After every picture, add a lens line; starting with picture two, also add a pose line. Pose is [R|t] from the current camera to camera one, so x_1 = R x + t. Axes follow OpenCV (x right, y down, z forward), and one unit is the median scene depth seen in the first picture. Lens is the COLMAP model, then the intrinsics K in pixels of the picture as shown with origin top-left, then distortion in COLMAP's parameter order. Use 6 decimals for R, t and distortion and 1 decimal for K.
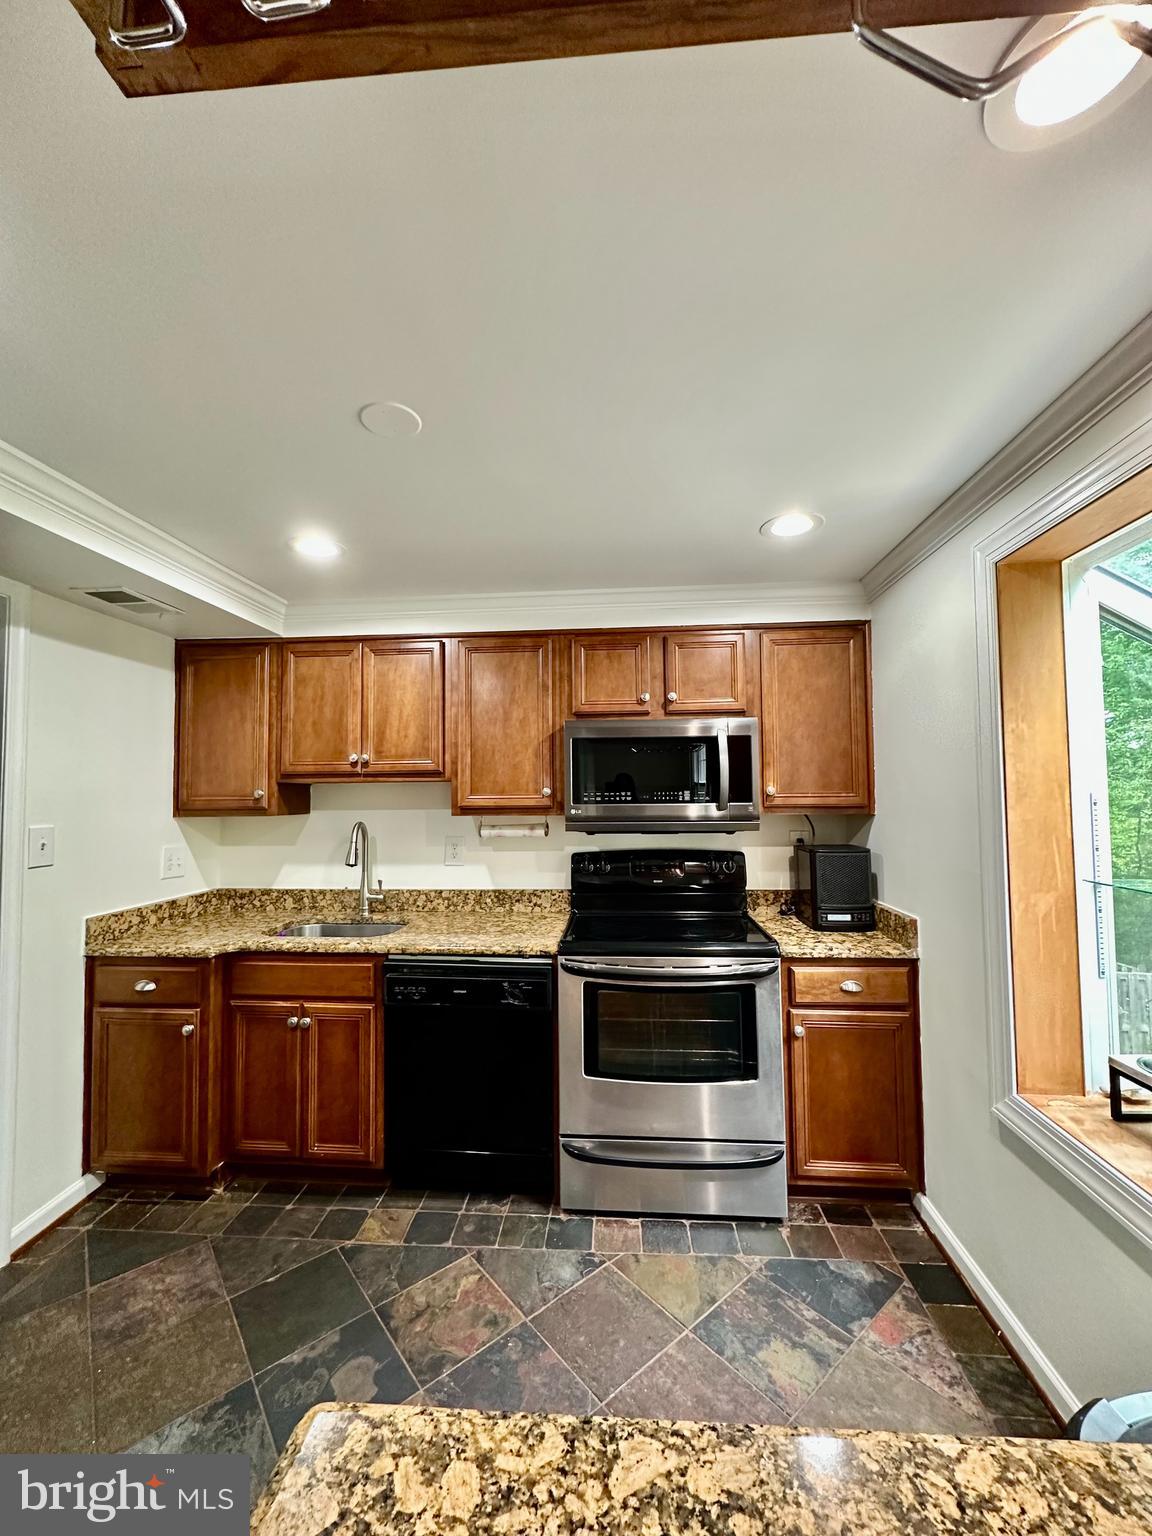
lens RADIAL K [[614.8, 0, 576.6], [0, 614.8, 765.8], [0, 0, 1]] dist [-0.003971, 0.000744]
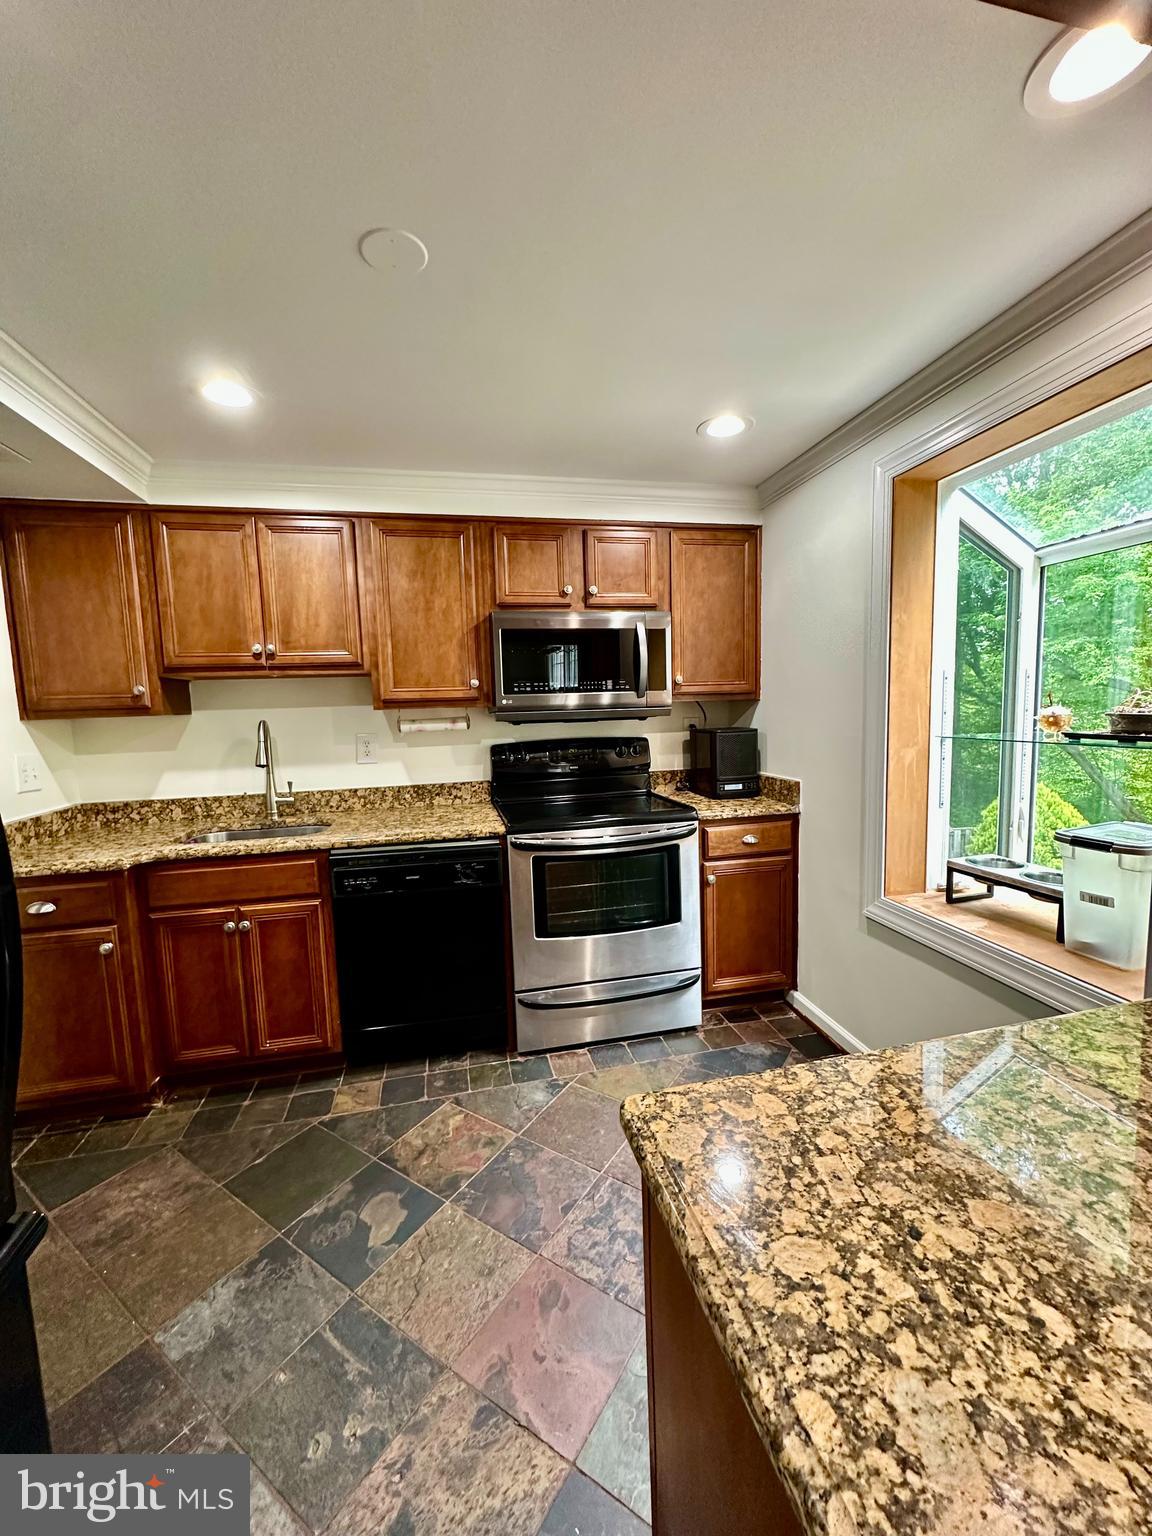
lens RADIAL K [[614.8, 0, 580.0], [0, 614.8, 766.7], [0, 0, 1]] dist [-0.003971, 0.000744]
pose [[0.956142, -0.050072, 0.288593, -0.207659], [0.007844, 0.989304, 0.145660, 0.036858], [-0.292800, -0.137008, 0.946307, -0.027635]]
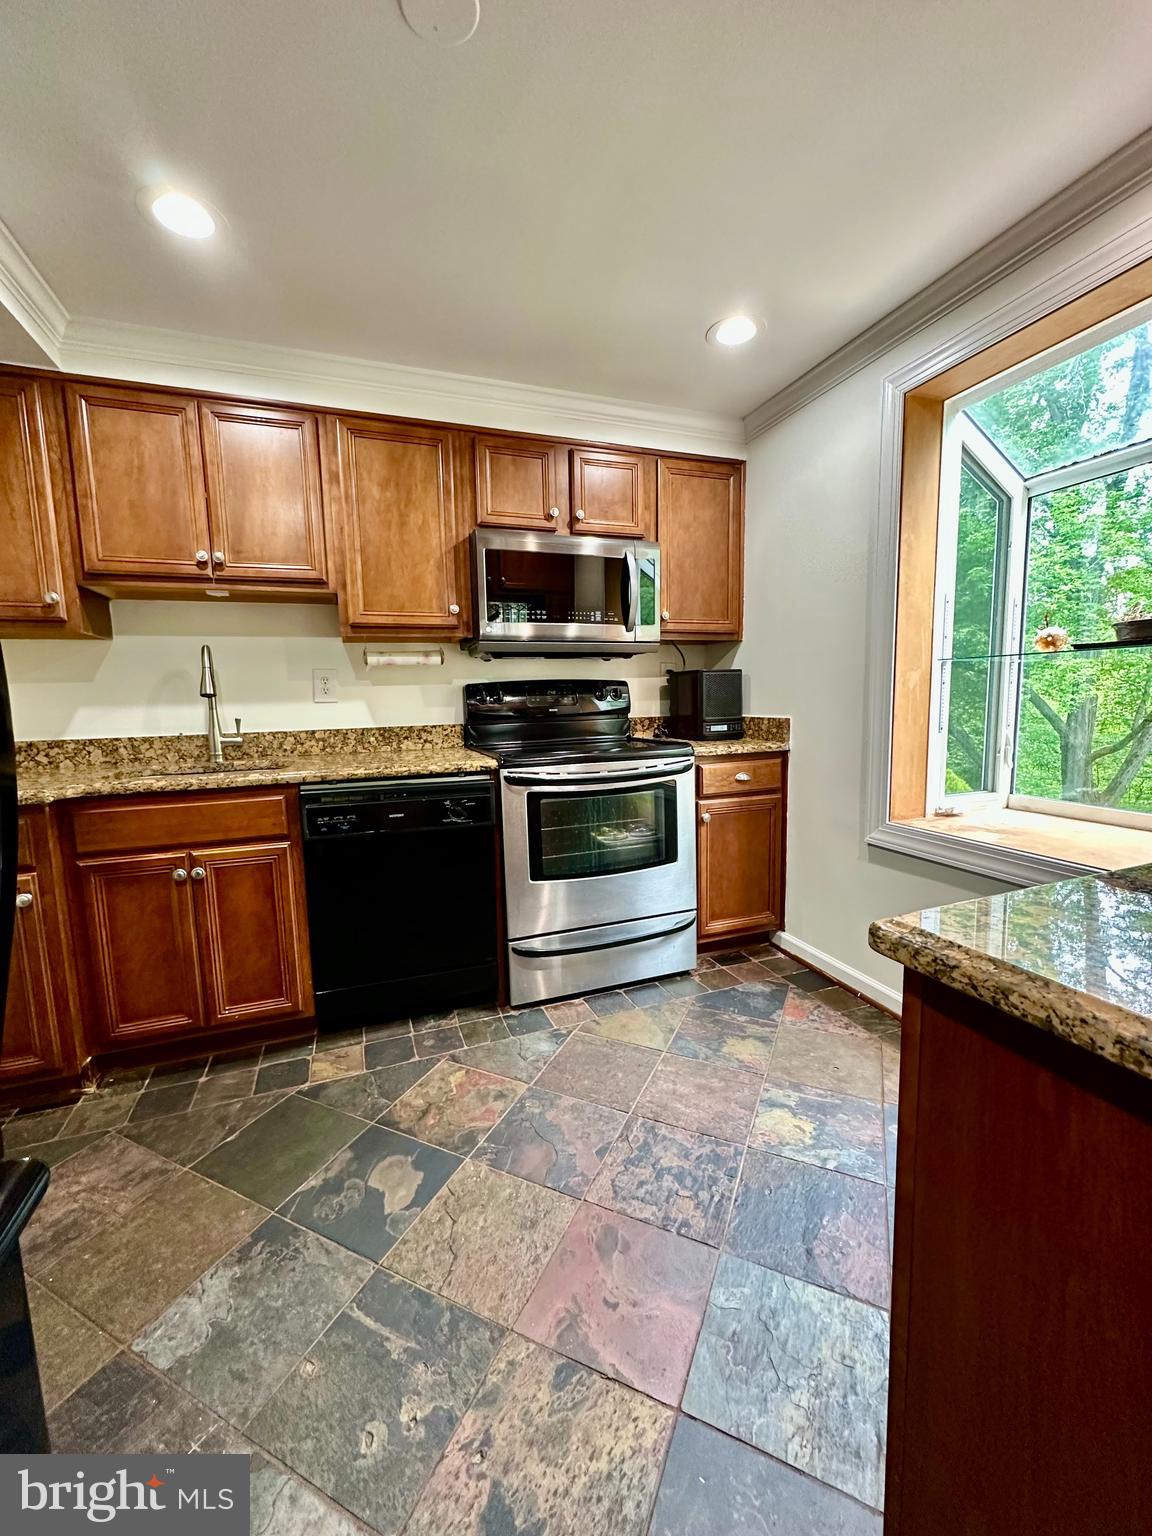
lens RADIAL K [[614.8, 0, 581.6], [0, 614.8, 765.9], [0, 0, 1]] dist [-0.003971, 0.000744]
pose [[0.905813, -0.062284, 0.419075, -0.316556], [-0.004991, 0.987498, 0.157551, 0.146694], [-0.423648, -0.144804, 0.894178, 0.071877]]
